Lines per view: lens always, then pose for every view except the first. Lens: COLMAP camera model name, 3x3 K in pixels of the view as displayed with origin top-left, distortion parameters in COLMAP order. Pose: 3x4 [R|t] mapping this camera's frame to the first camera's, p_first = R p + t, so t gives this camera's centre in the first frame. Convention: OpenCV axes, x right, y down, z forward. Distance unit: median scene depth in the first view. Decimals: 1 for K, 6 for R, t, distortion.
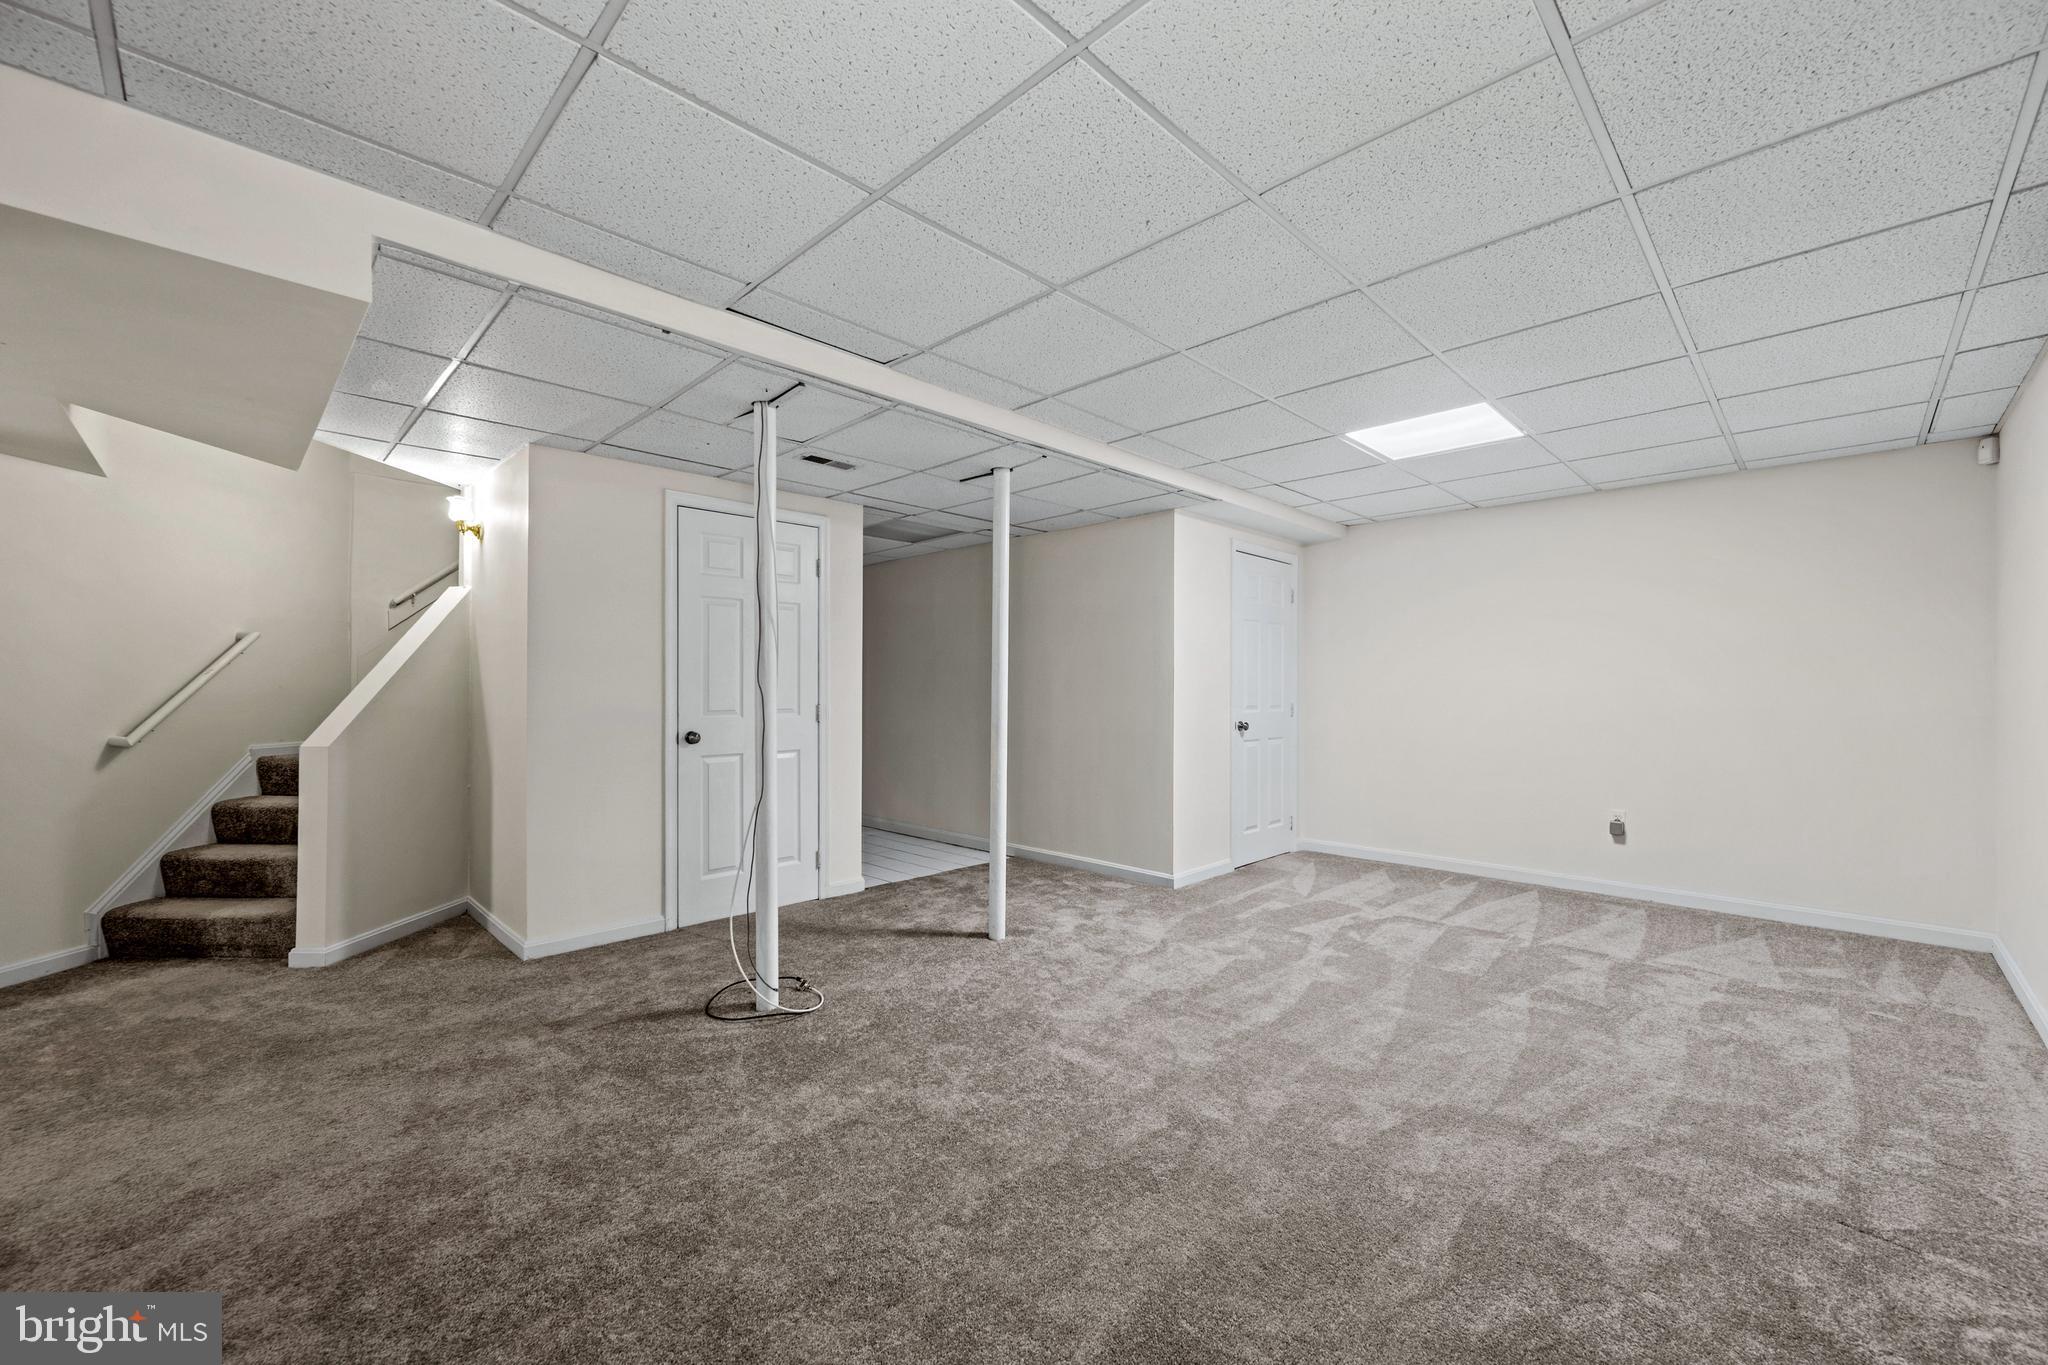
lens RADIAL K [[820.3, 0, 1026.0], [0, 820.3, 688.8], [0, 0, 1]] dist [-0.003068, 0.001257]
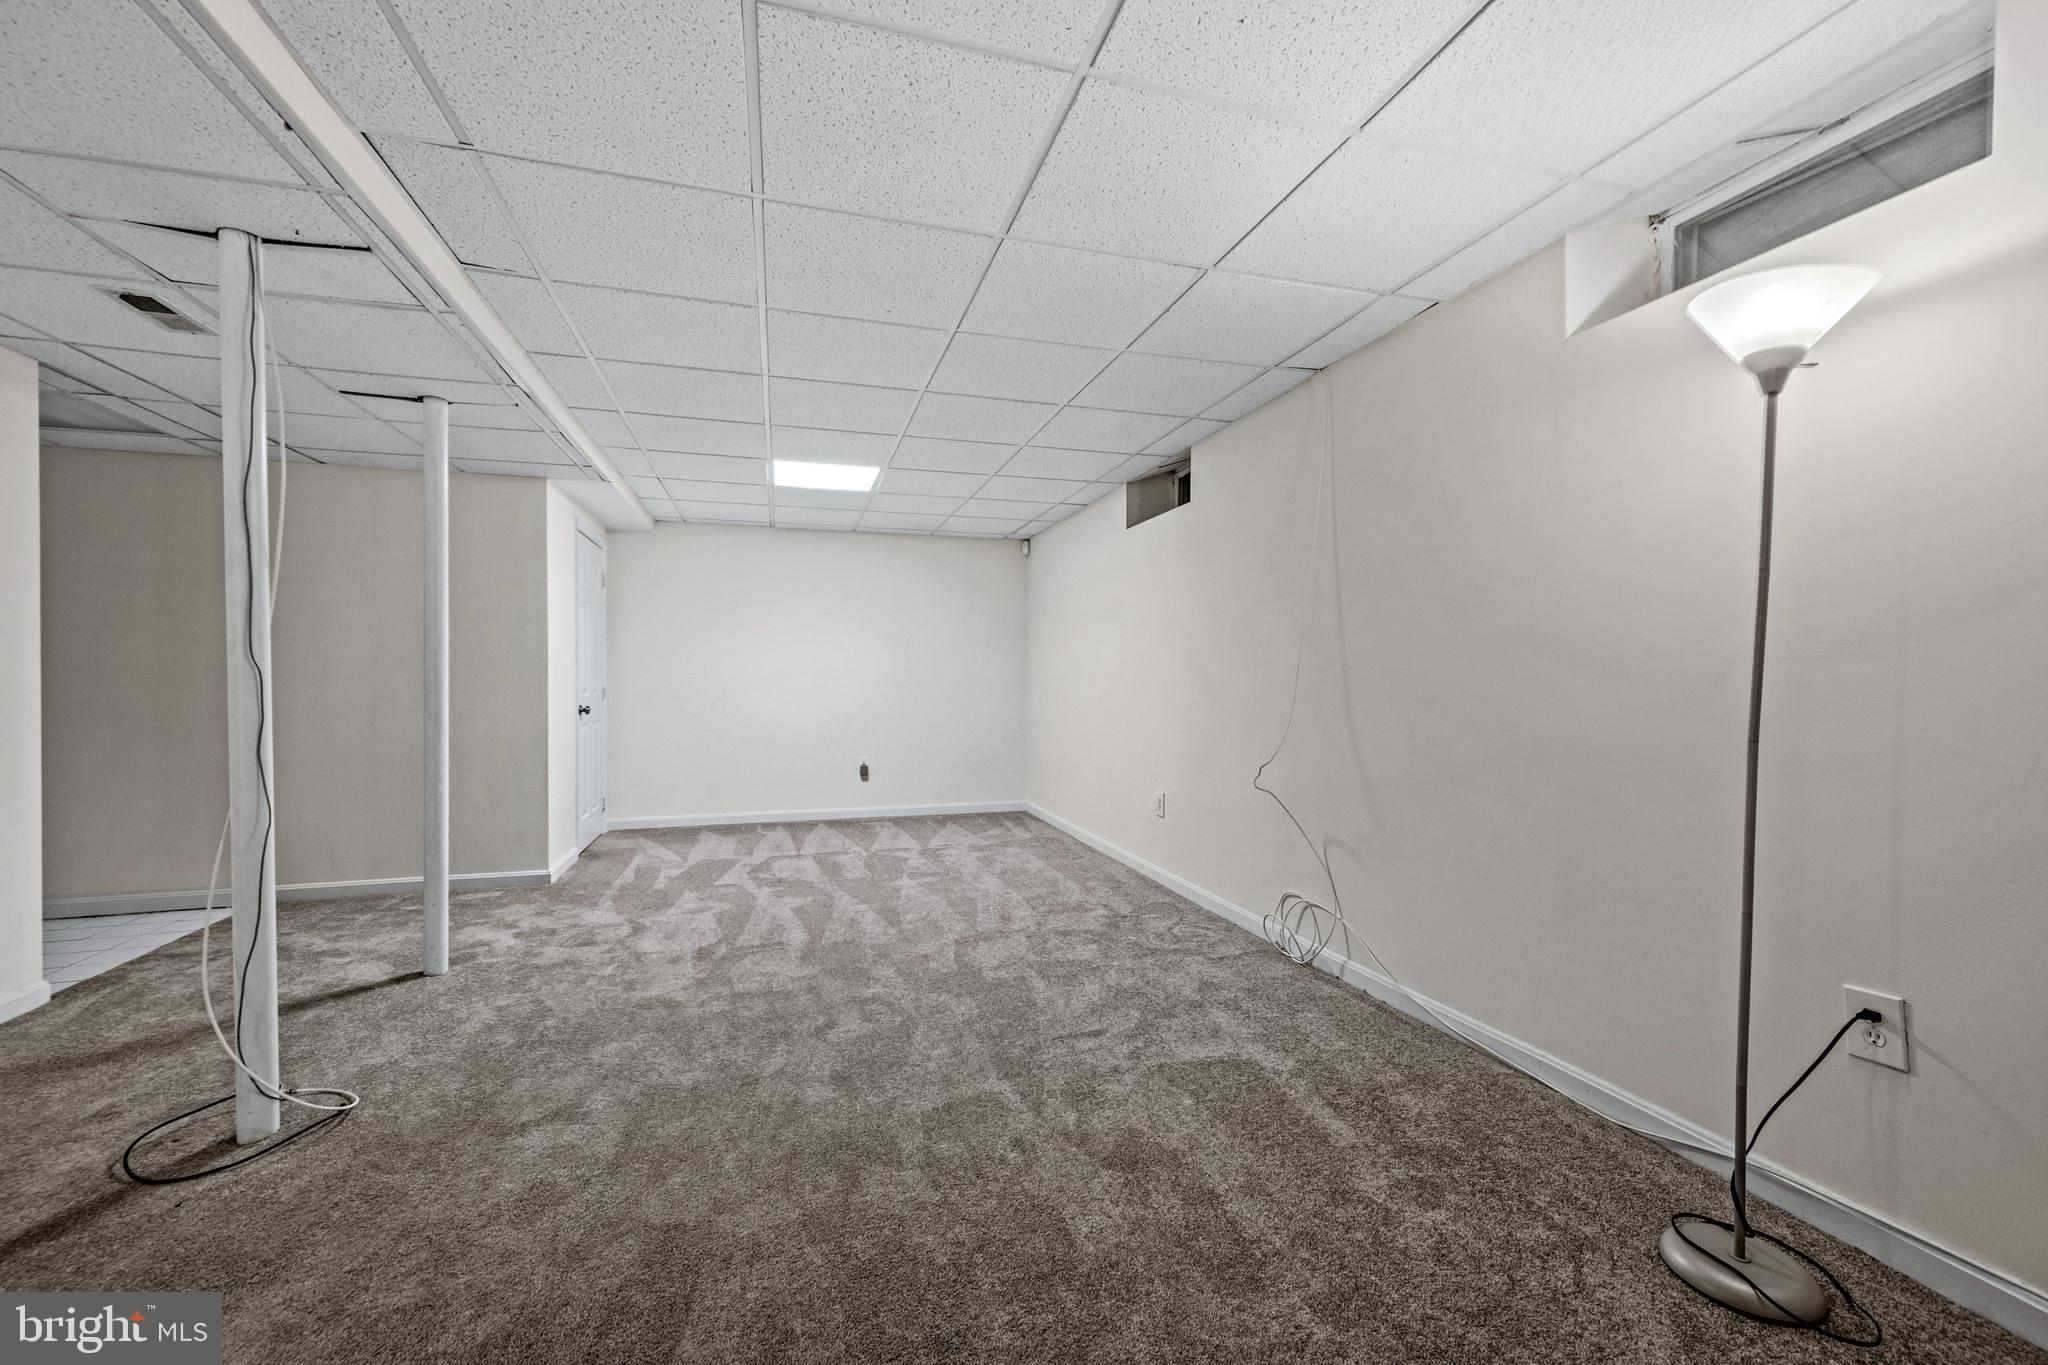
lens RADIAL K [[820.3, 0, 1035.8], [0, 820.3, 680.8], [0, 0, 1]] dist [-0.003068, 0.001257]
pose [[0.459199, -0.004643, 0.888321, -0.530671], [0.000728, 0.999988, 0.004851, 0.010084], [-0.888333, -0.001580, 0.459197, 0.104068]]
